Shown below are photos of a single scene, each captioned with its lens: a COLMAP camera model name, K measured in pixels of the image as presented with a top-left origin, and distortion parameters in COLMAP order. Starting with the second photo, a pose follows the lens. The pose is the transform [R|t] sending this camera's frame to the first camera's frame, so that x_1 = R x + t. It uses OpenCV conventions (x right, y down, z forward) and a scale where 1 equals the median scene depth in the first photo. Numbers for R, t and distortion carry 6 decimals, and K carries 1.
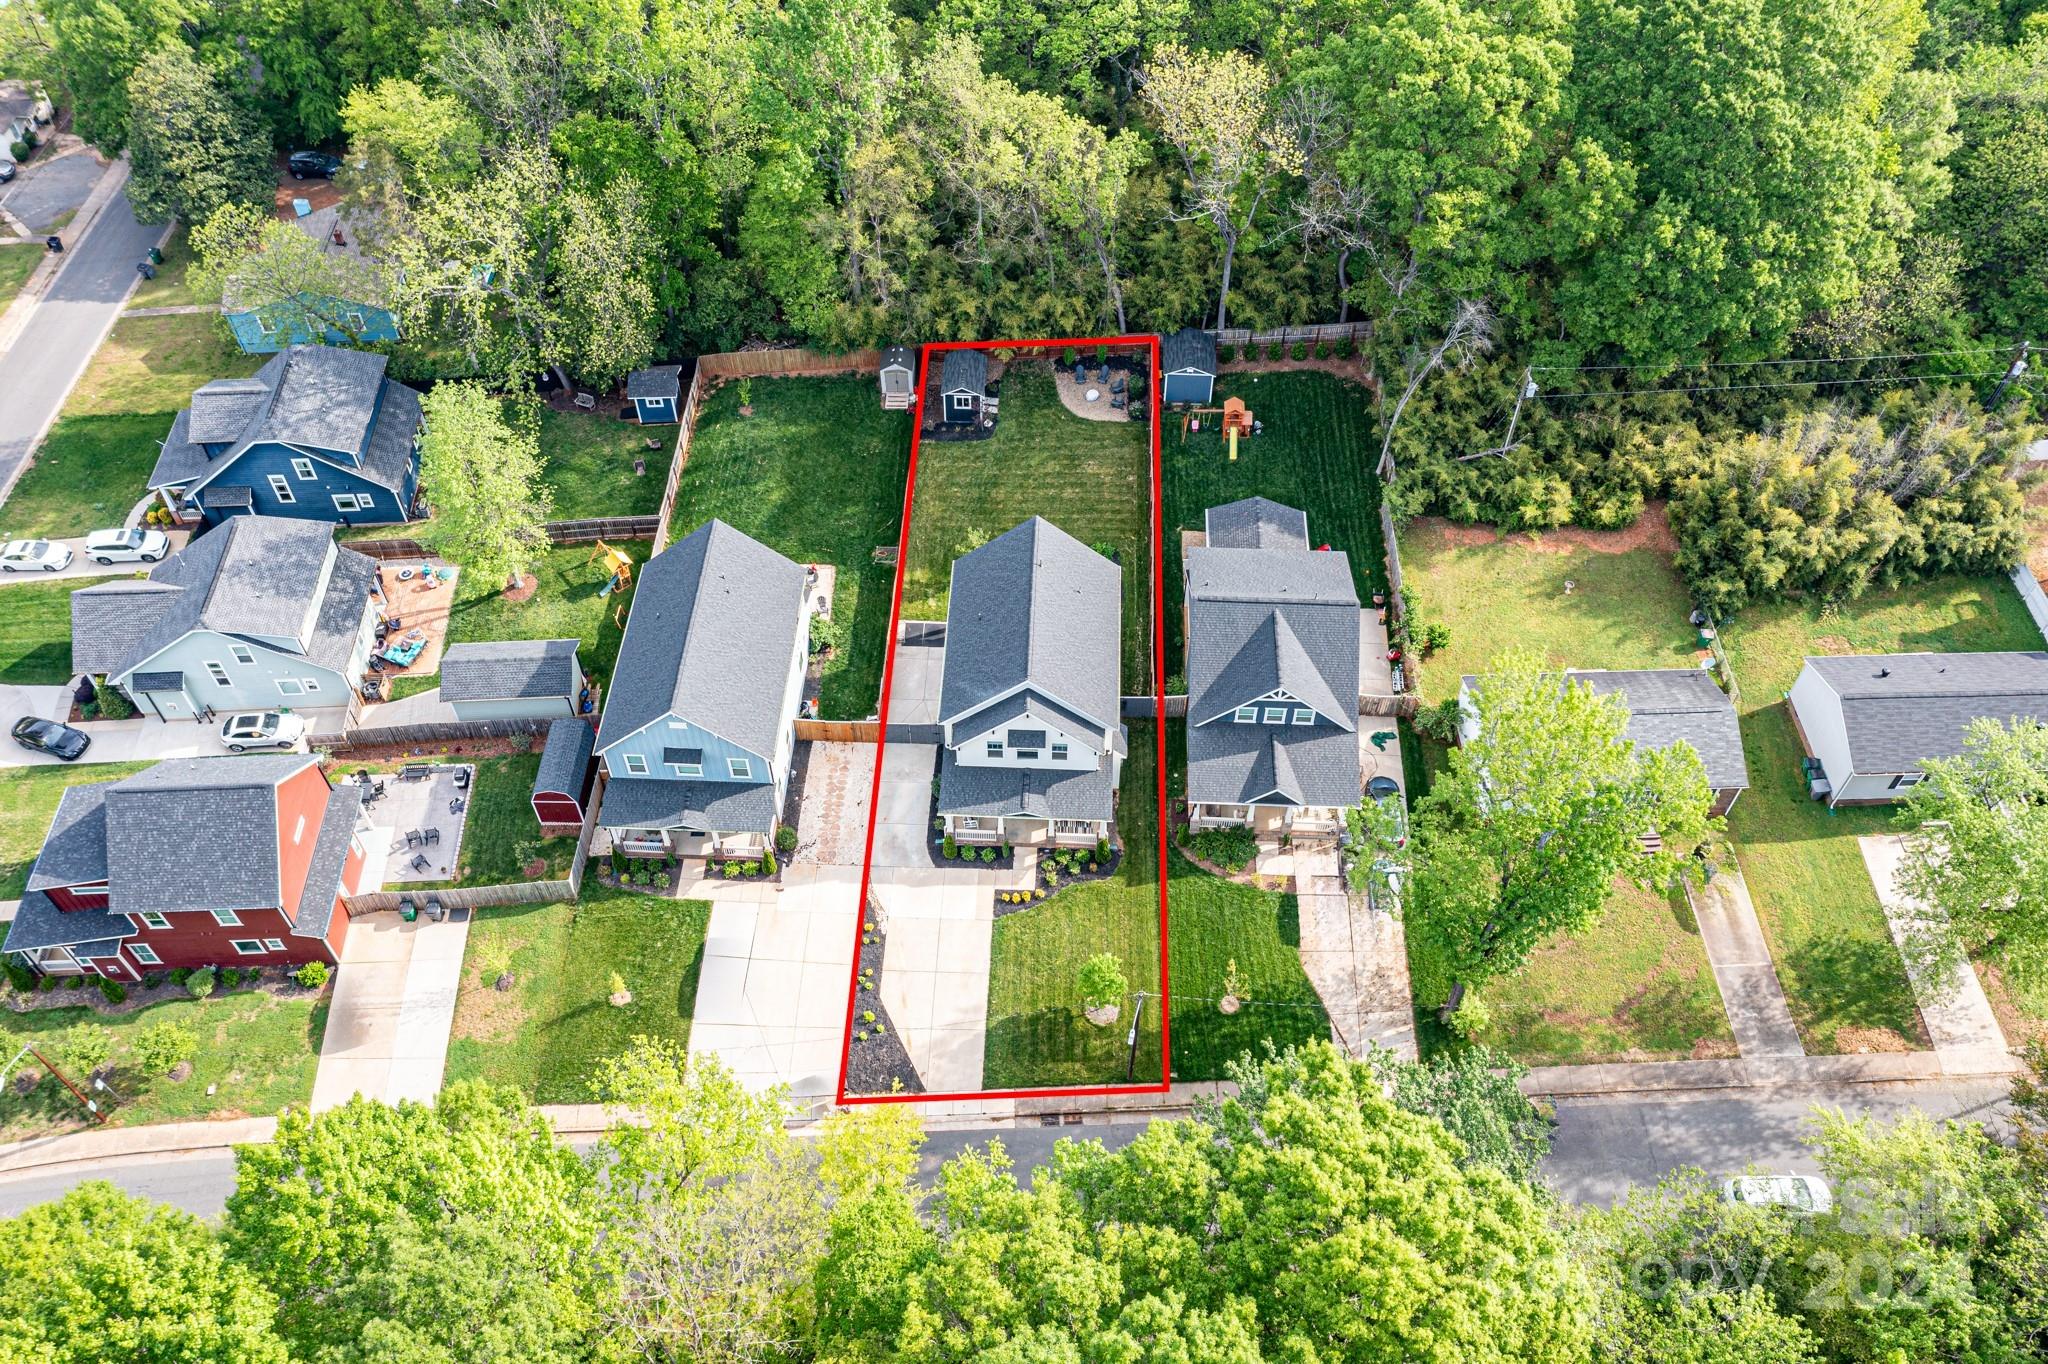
lens RADIAL K [[1731.7, 0, 1024.0], [0, 1731.7, 682.0], [0, 0, 1]] dist [-0.001364, -0.002754]
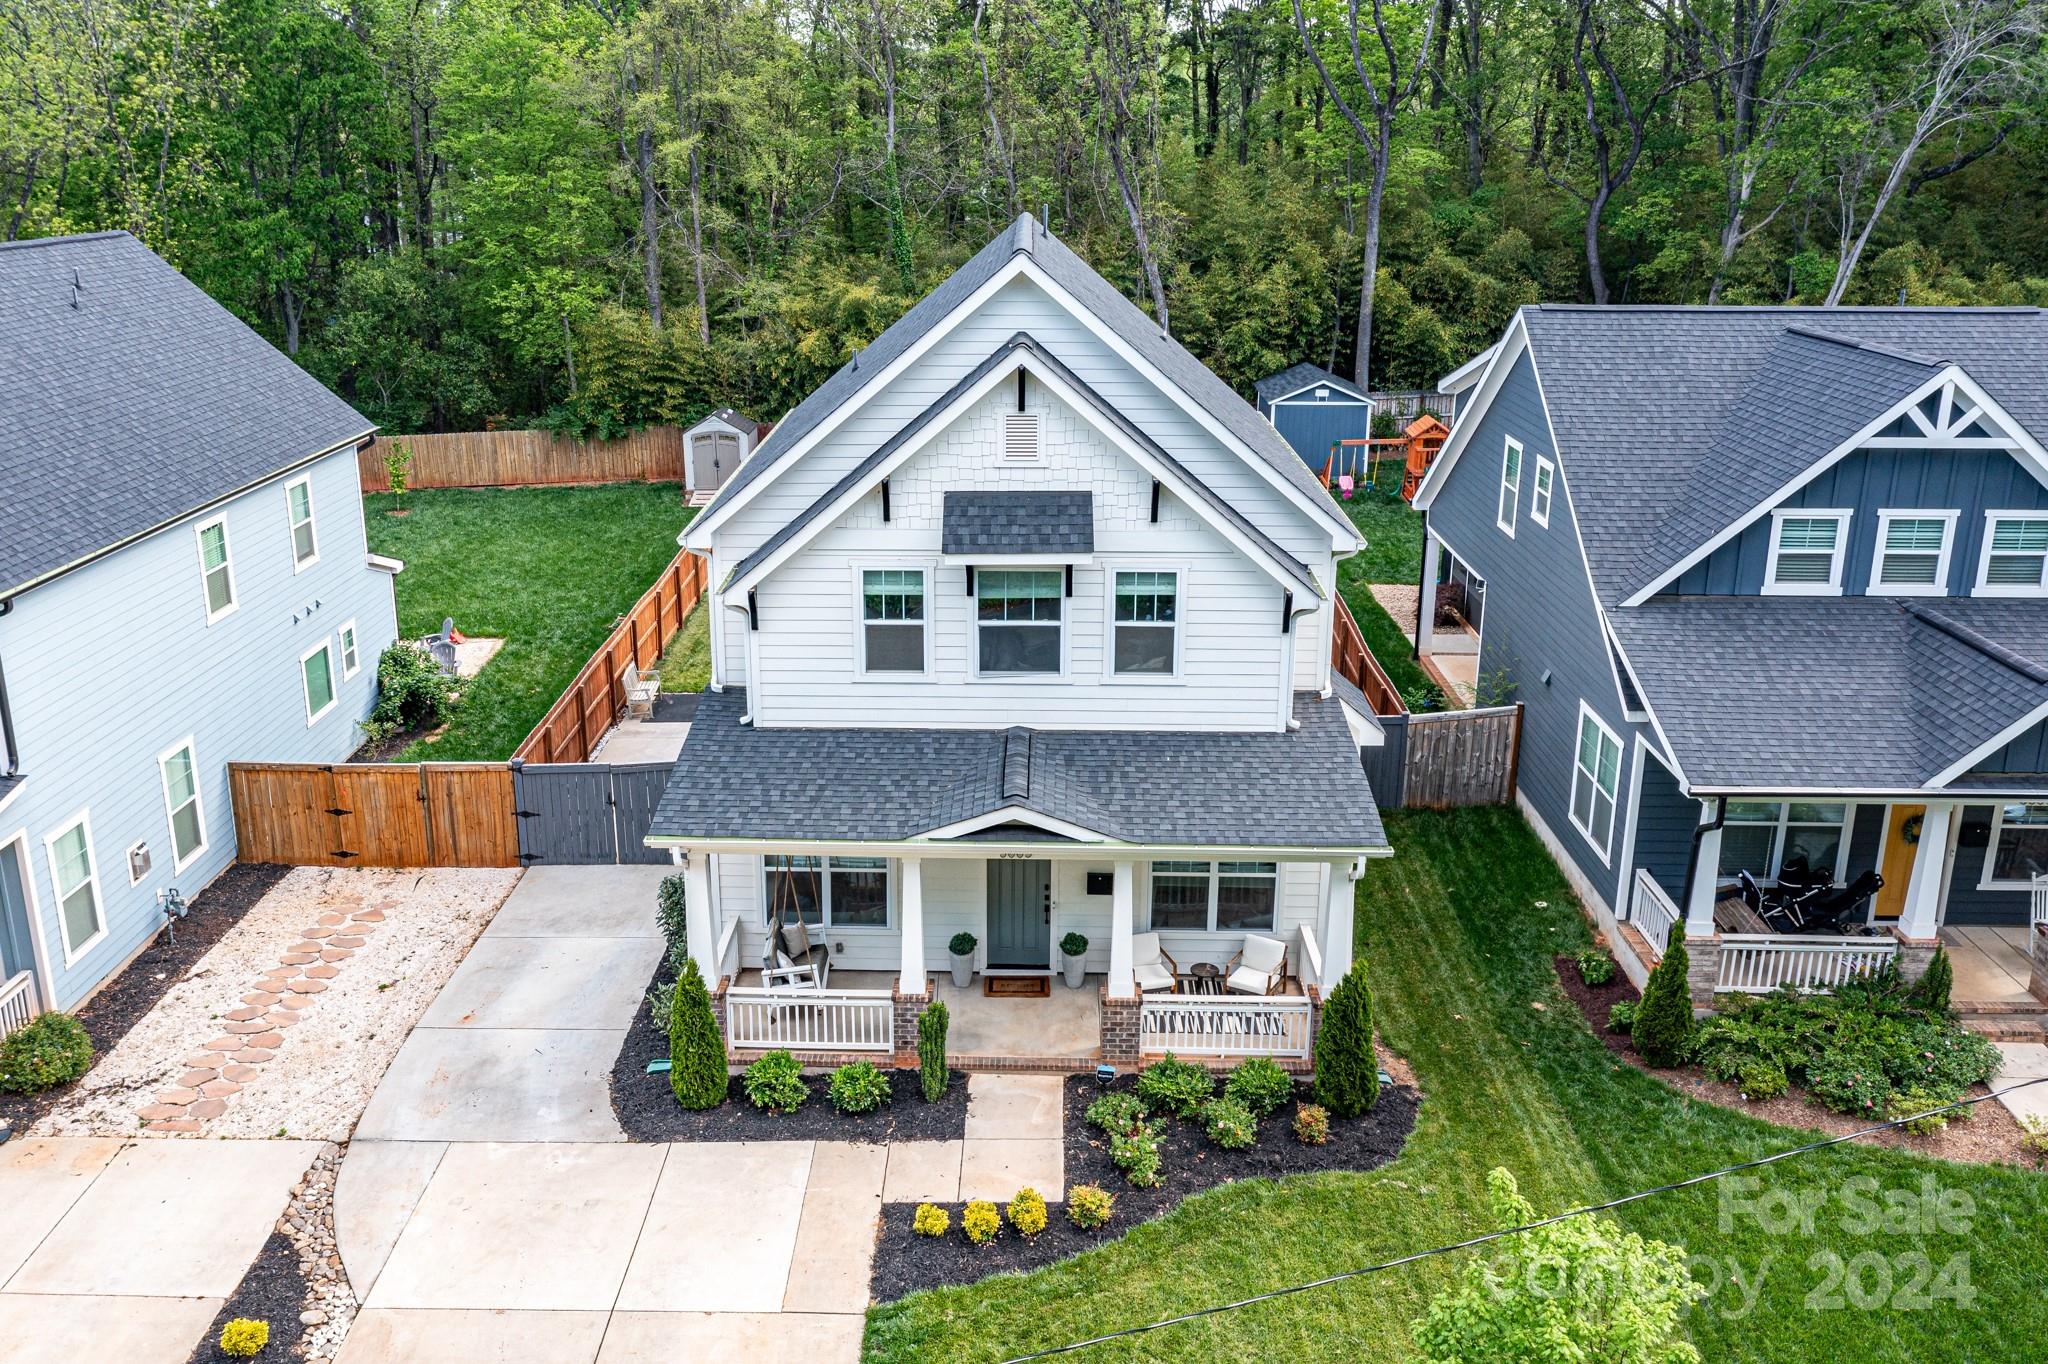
lens RADIAL K [[1731.7, 0, 1024.0], [0, 1731.7, 682.0], [0, 0, 1]] dist [-0.001364, -0.002754]
pose [[0.999322, -0.001108, 0.036793, -0.006882], [0.020197, 0.852151, -0.522907, 0.180247], [-0.030774, 0.523296, 0.851595, 0.778381]]
